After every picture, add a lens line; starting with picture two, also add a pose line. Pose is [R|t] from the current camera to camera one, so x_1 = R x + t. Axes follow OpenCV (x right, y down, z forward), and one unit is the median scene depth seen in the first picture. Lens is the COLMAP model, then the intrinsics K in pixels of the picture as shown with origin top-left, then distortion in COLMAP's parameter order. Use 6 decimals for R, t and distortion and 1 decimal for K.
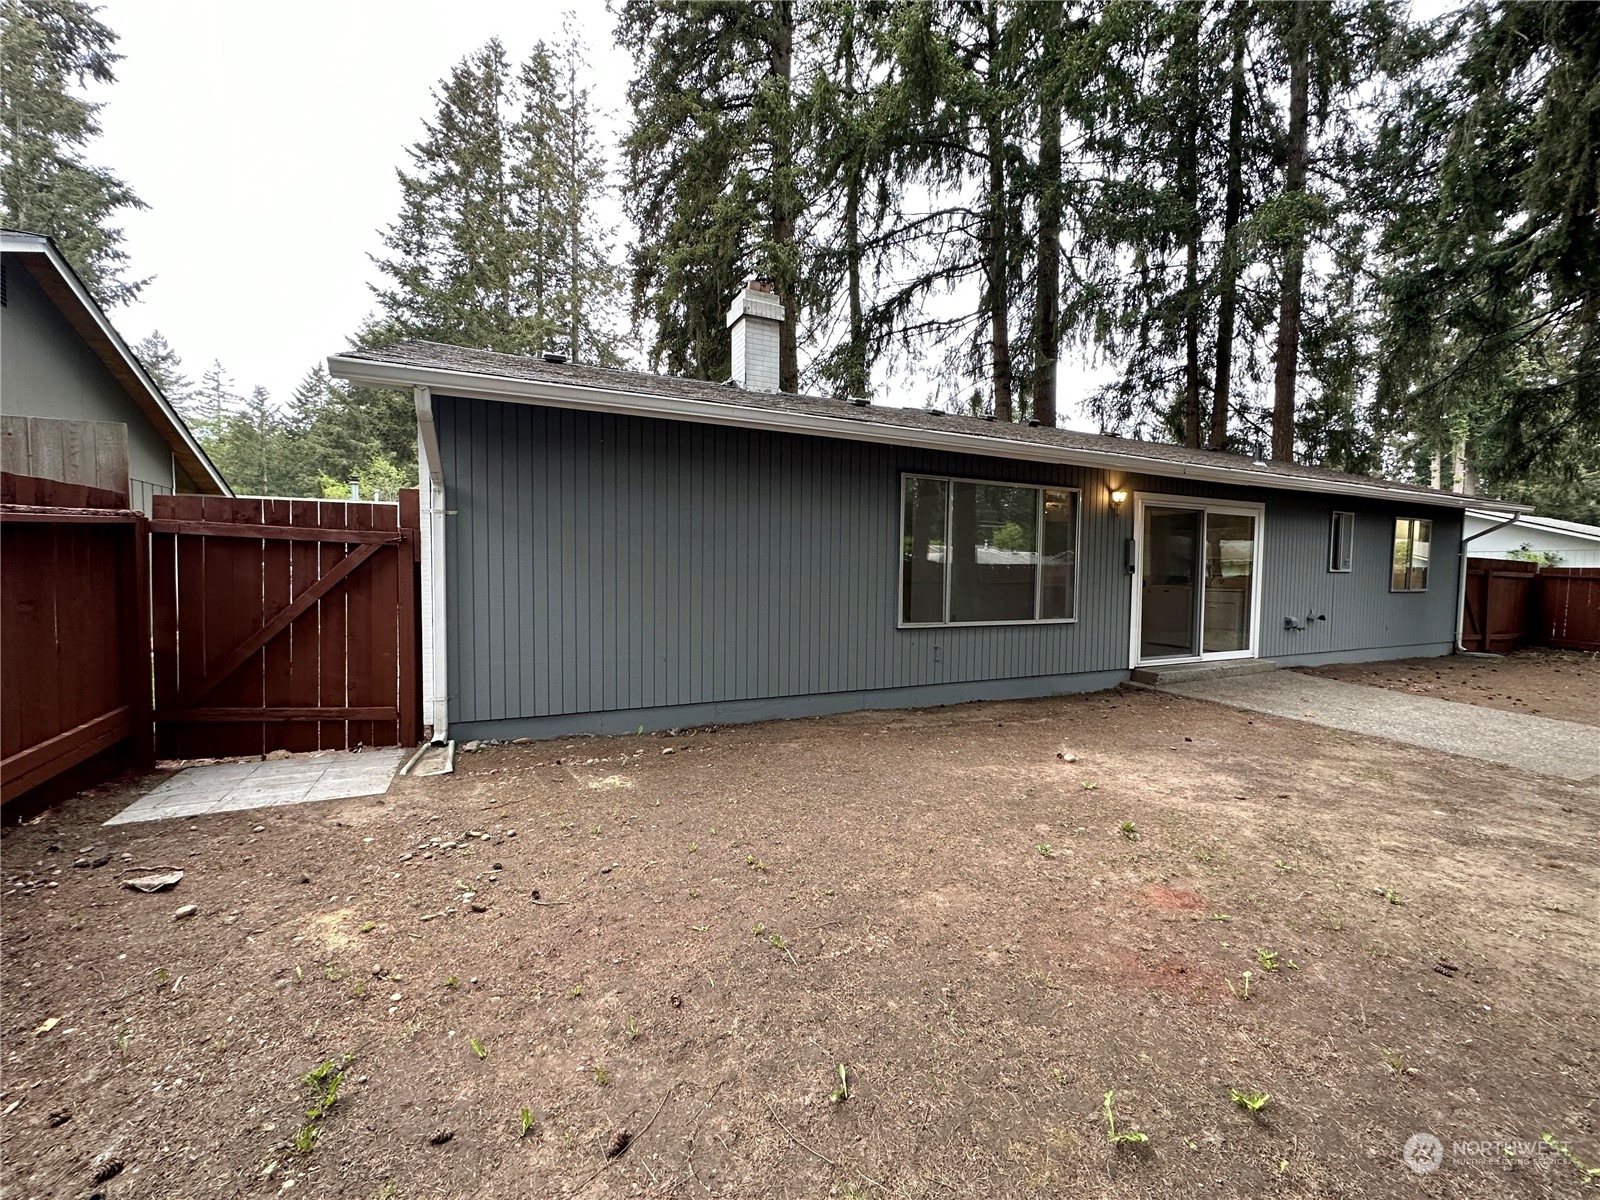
lens RADIAL K [[629.0, 0, 812.0], [0, 629.0, 589.6], [0, 0, 1]] dist [0.000497, -0.000038]
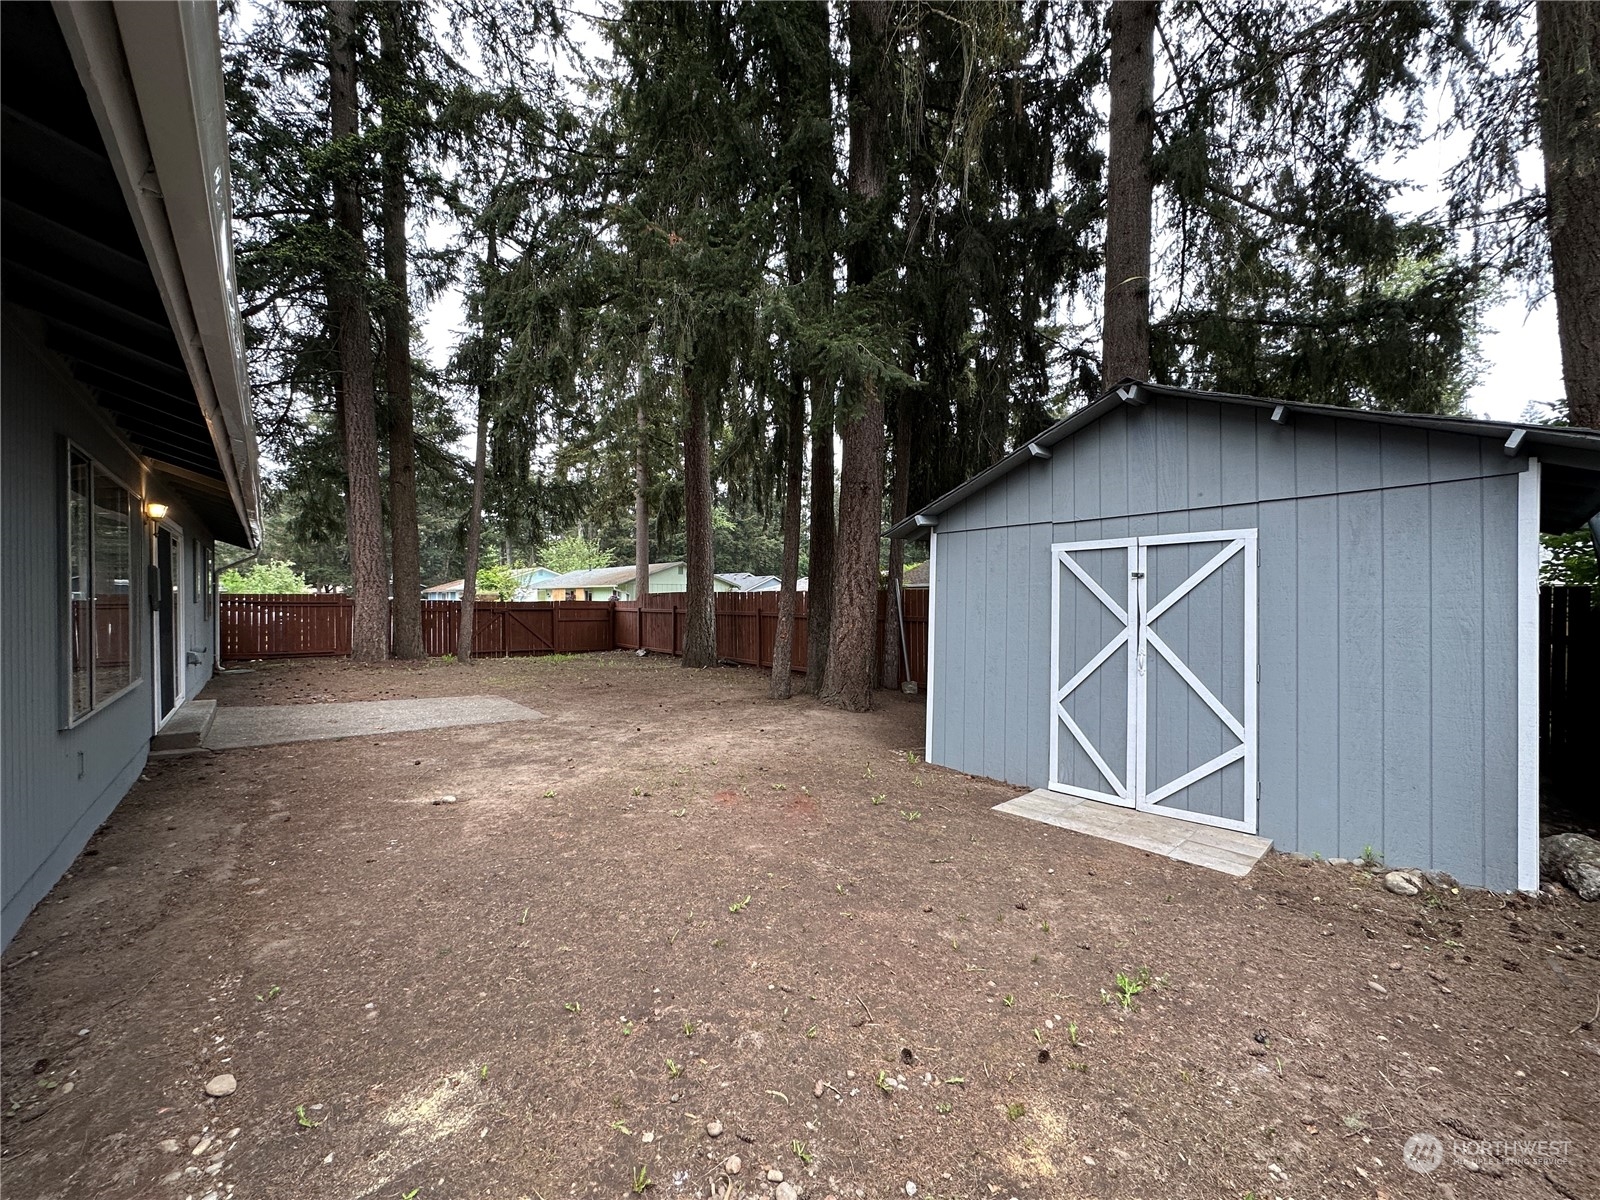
lens RADIAL K [[629.0, 0, 816.1], [0, 629.0, 600.0], [0, 0, 1]] dist [0.000497, -0.000038]
pose [[-0.248338, -0.017528, 0.968515, -0.790313], [0.033694, 0.999075, 0.026721, -0.056497], [-0.968087, 0.039269, -0.247517, 0.807902]]
